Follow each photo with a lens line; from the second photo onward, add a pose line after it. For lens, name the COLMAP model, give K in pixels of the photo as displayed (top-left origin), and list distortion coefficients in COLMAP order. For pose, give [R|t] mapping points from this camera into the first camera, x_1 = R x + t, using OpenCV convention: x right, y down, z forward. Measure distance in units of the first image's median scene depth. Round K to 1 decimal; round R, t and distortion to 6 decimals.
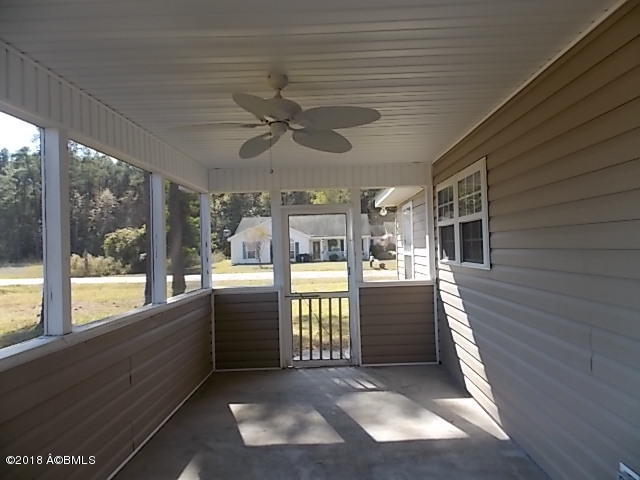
lens RADIAL K [[432.5, 0, 320.5], [0, 432.5, 242.9], [0, 0, 1]] dist [0.001971, -0.002898]
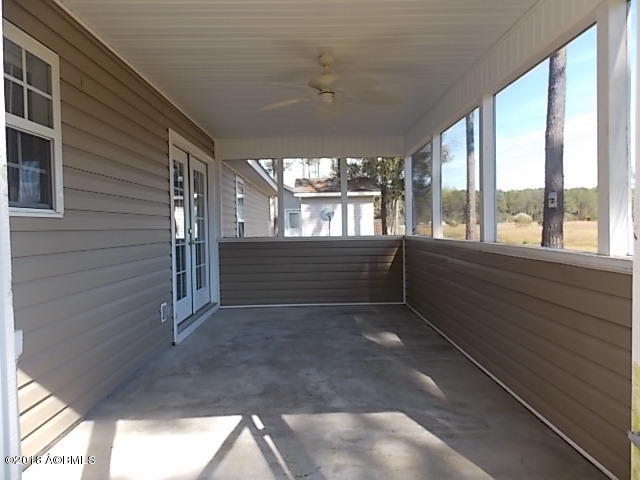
lens RADIAL K [[432.5, 0, 320.5], [0, 432.5, 242.9], [0, 0, 1]] dist [0.001971, -0.002898]
pose [[-0.997541, 0.054066, -0.044603, 0.003431], [0.052817, 0.998191, 0.028712, 0.118012], [0.046074, 0.026285, -0.998592, 1.946216]]
